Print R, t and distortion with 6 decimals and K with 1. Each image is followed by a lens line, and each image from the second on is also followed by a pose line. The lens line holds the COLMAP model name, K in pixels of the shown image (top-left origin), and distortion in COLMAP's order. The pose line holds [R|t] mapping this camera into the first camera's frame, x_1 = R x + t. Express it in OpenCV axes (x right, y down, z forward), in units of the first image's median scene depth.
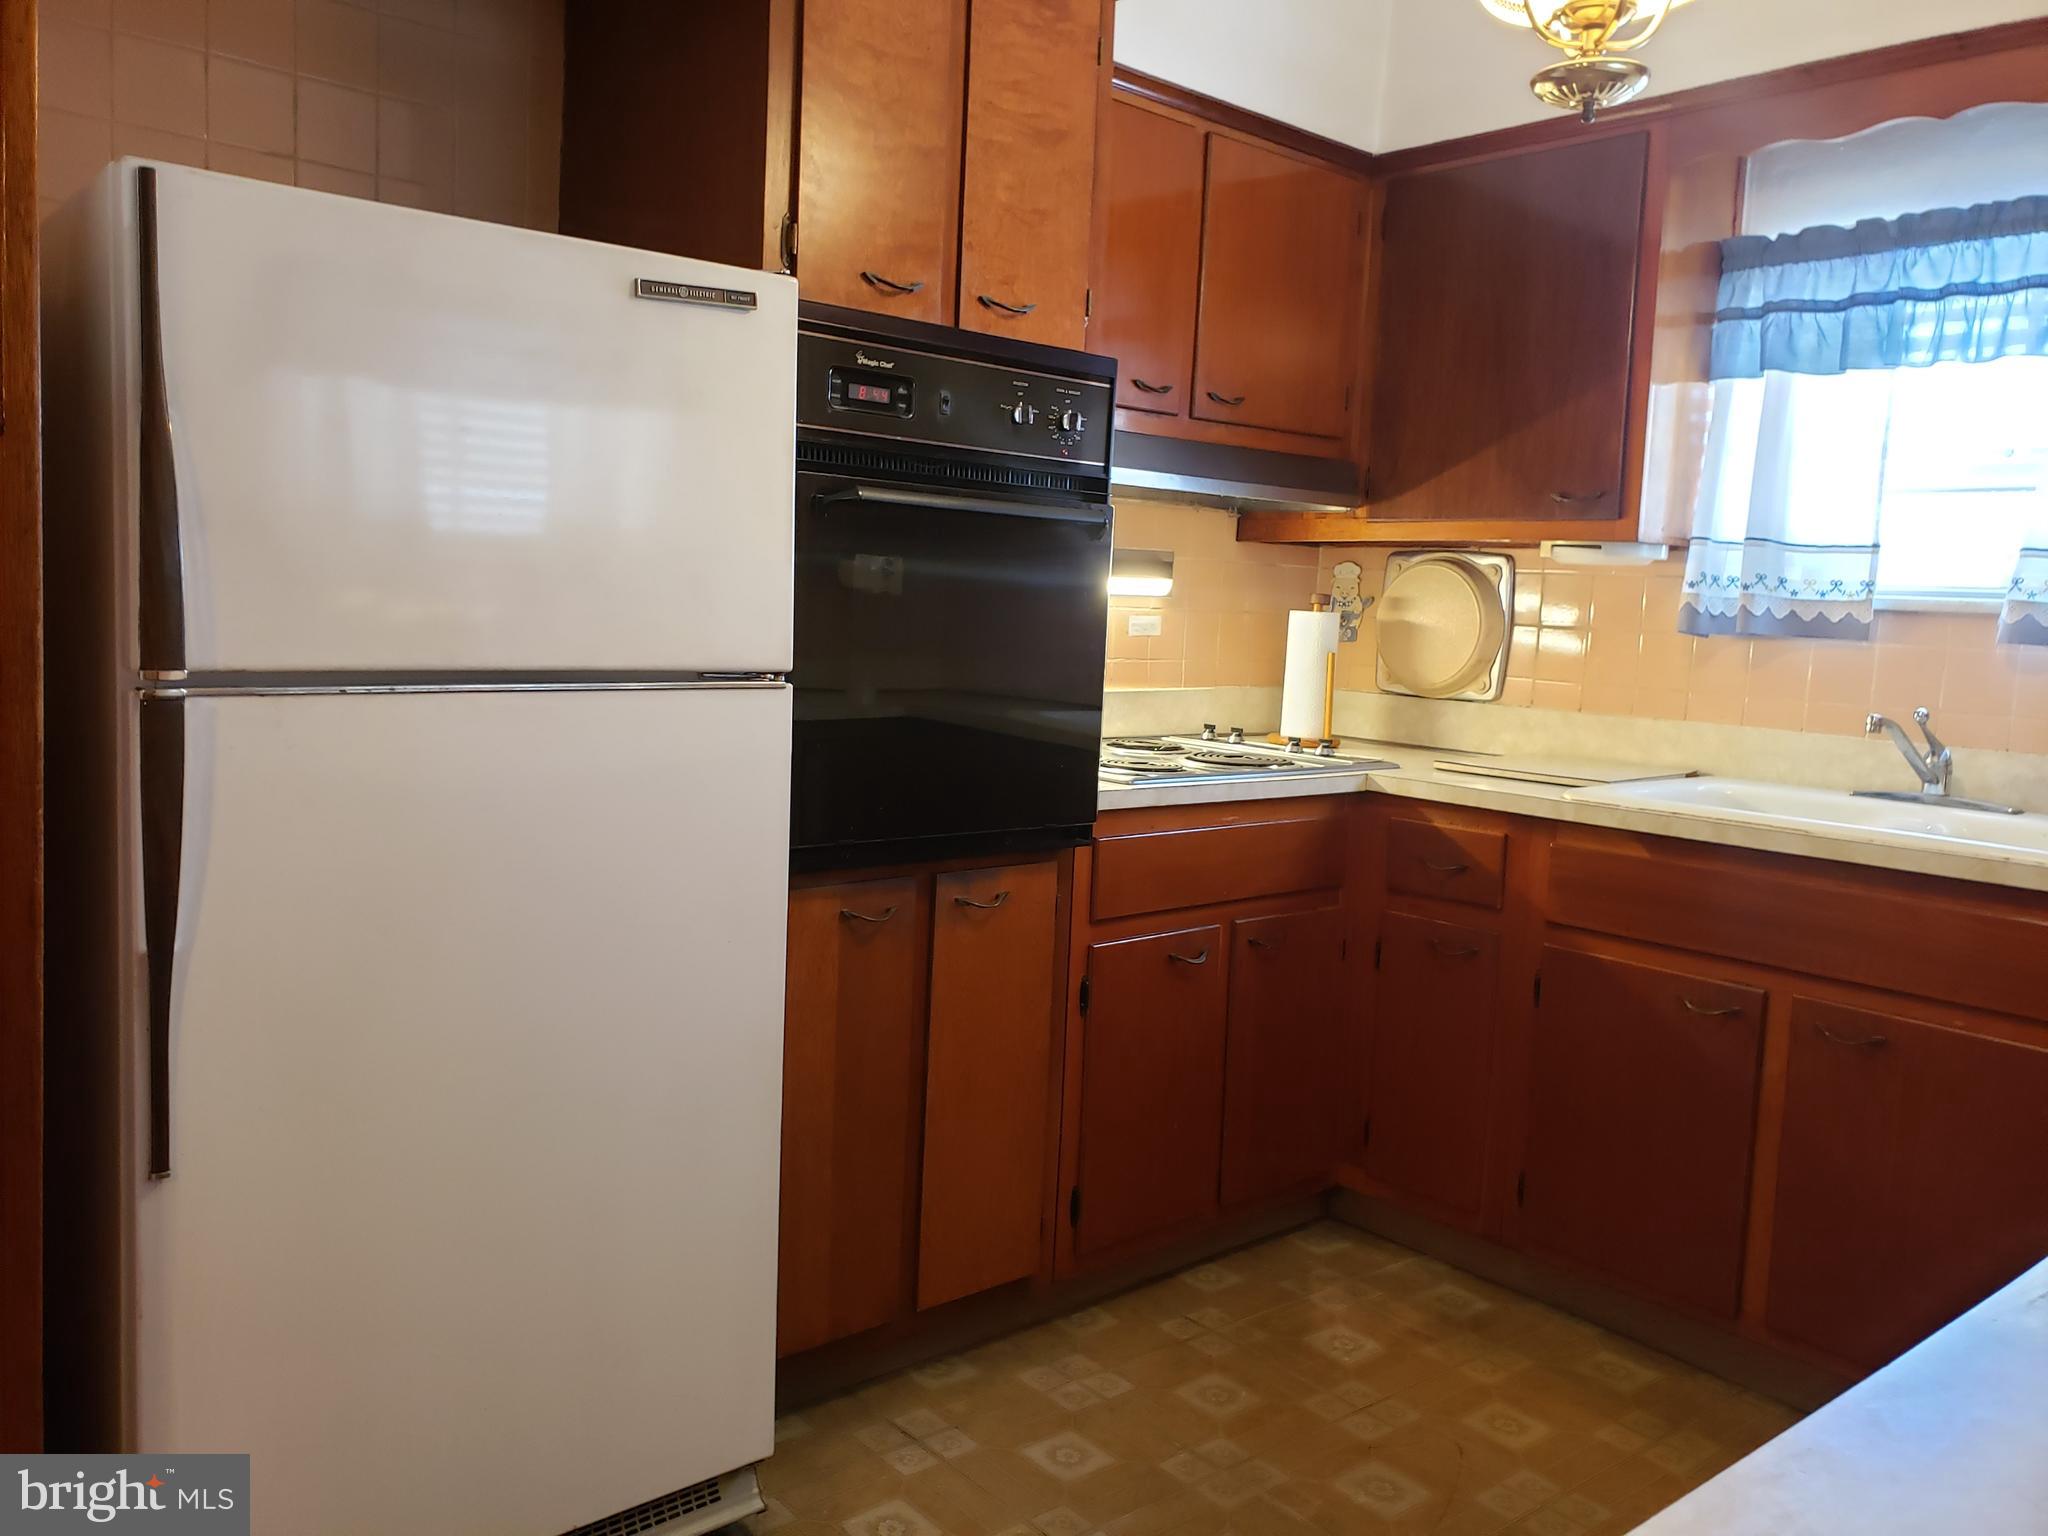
lens RADIAL K [[1595.6, 0, 993.4], [0, 1595.6, 734.6], [0, 0, 1]] dist [-0.000428, 0.012994]
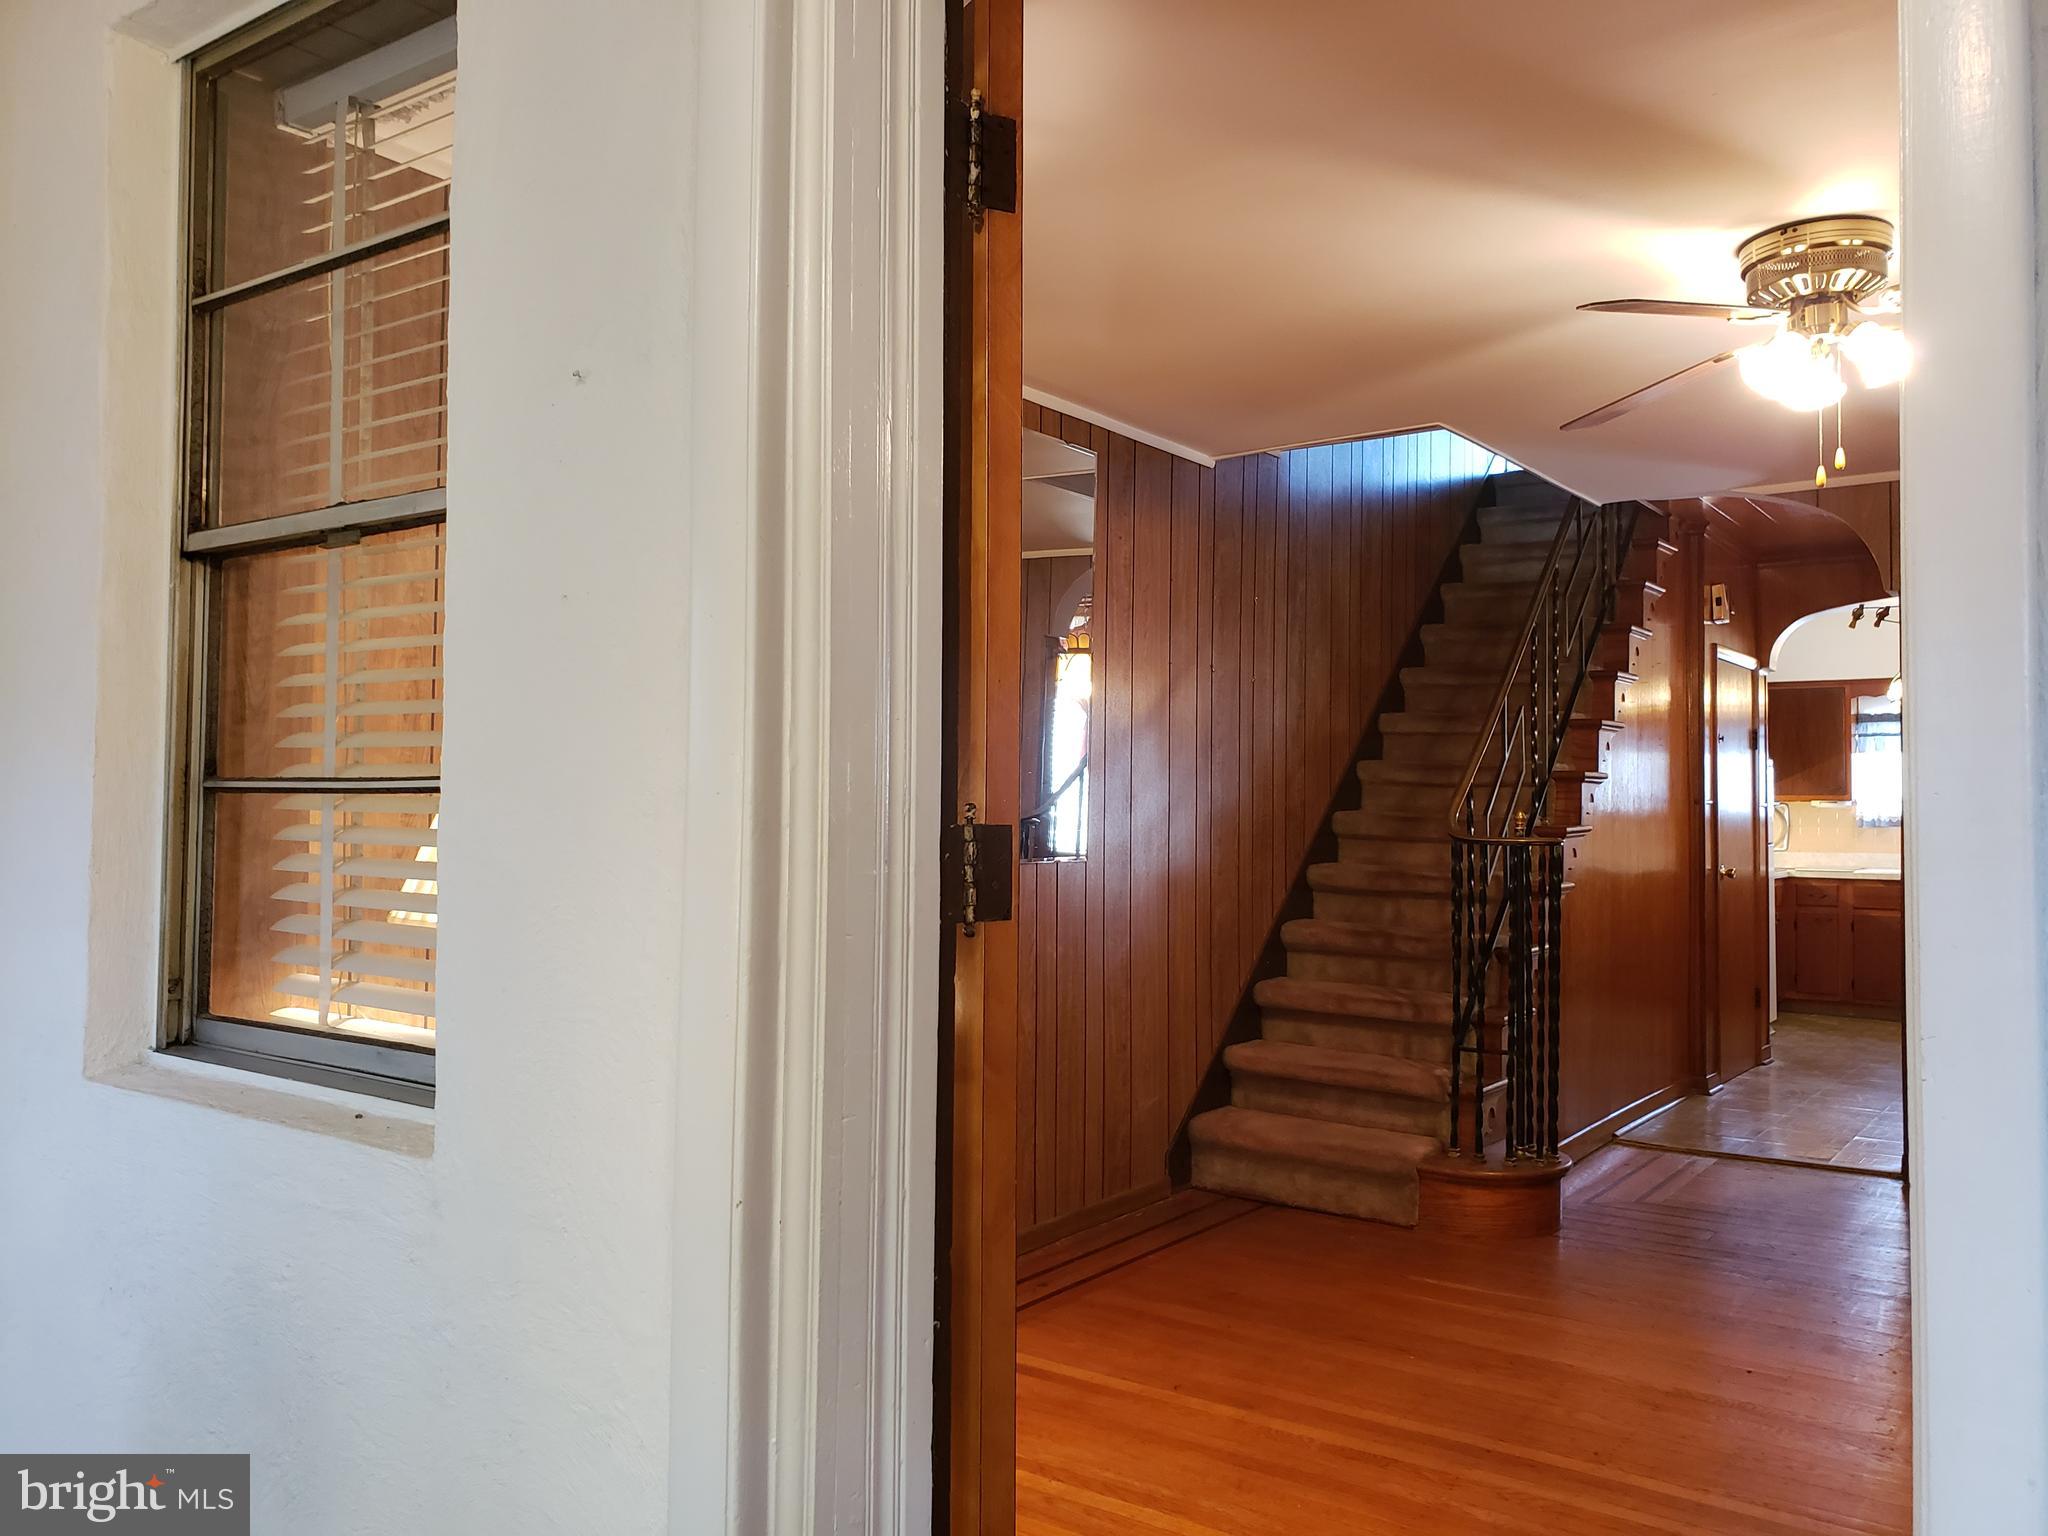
lens RADIAL K [[1577.8, 0, 1024.0], [0, 1577.8, 768.0], [0, 0, 1]] dist [0.004247, -0.002423]
pose [[0.973929, -0.022584, 0.225727, -2.210296], [0.046585, 0.993737, -0.101574, 0.075282], [-0.222019, 0.109441, 0.968881, -2.020180]]
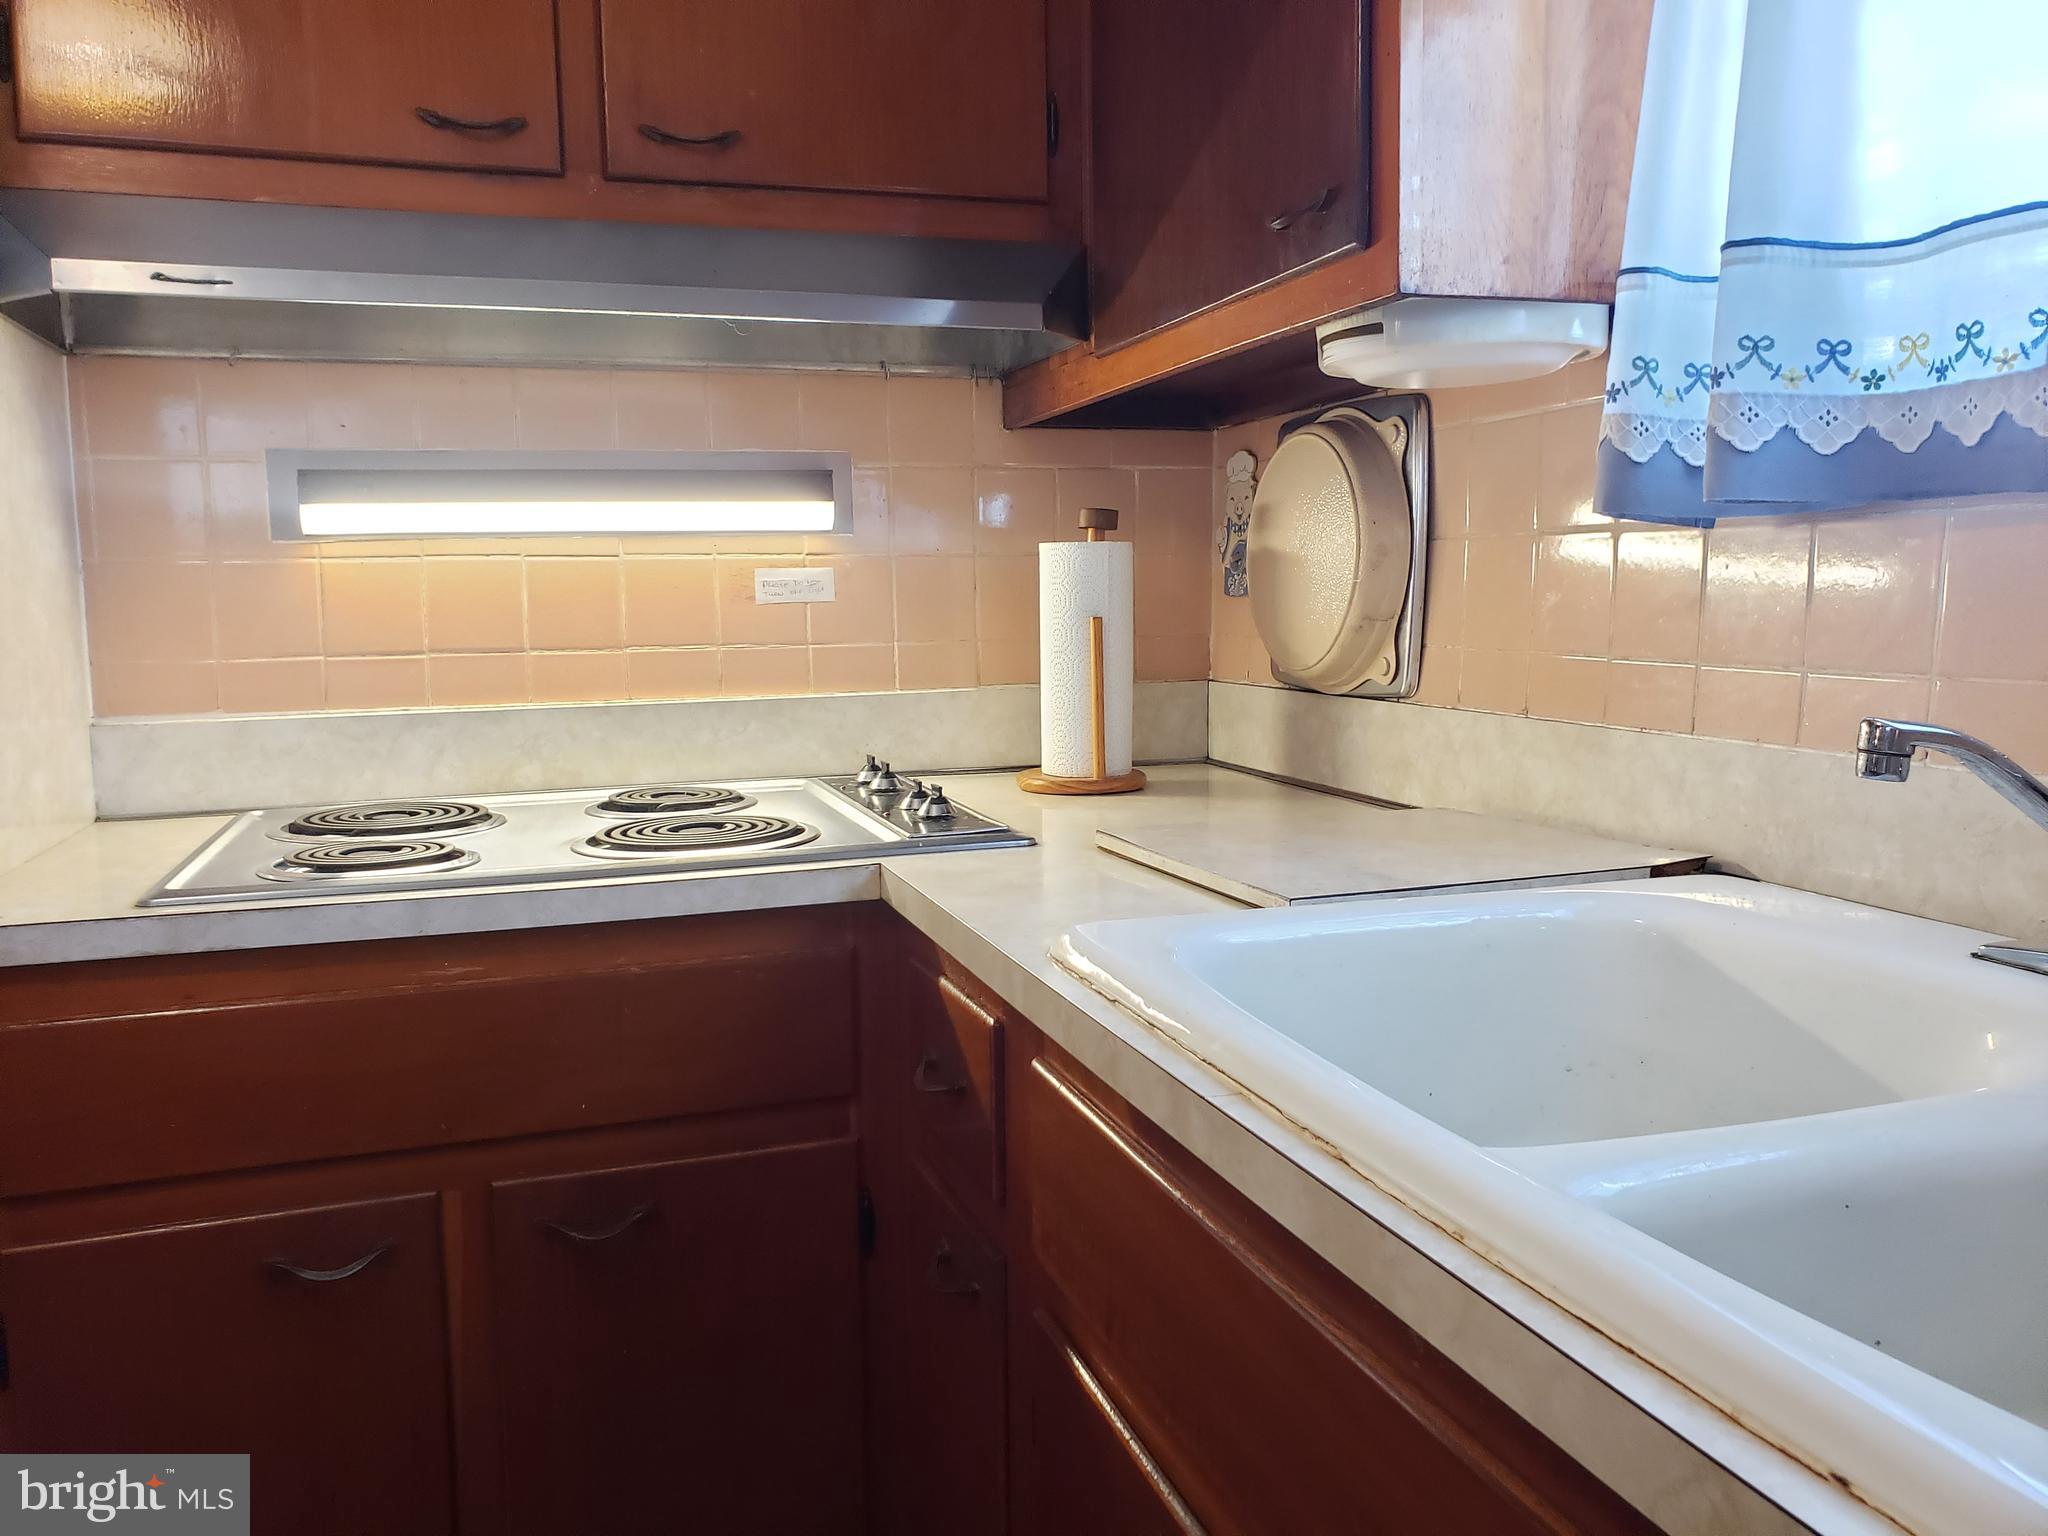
lens RADIAL K [[1549.7, 0, 1028.6], [0, 1549.7, 740.6], [0, 0, 1]] dist [0.007585, -0.000380]
pose [[0.920769, -0.021578, -0.389510, 0.477869], [0.023469, 0.999725, 0.000095, -0.011774], [0.389401, -0.009228, 0.921022, 0.622126]]
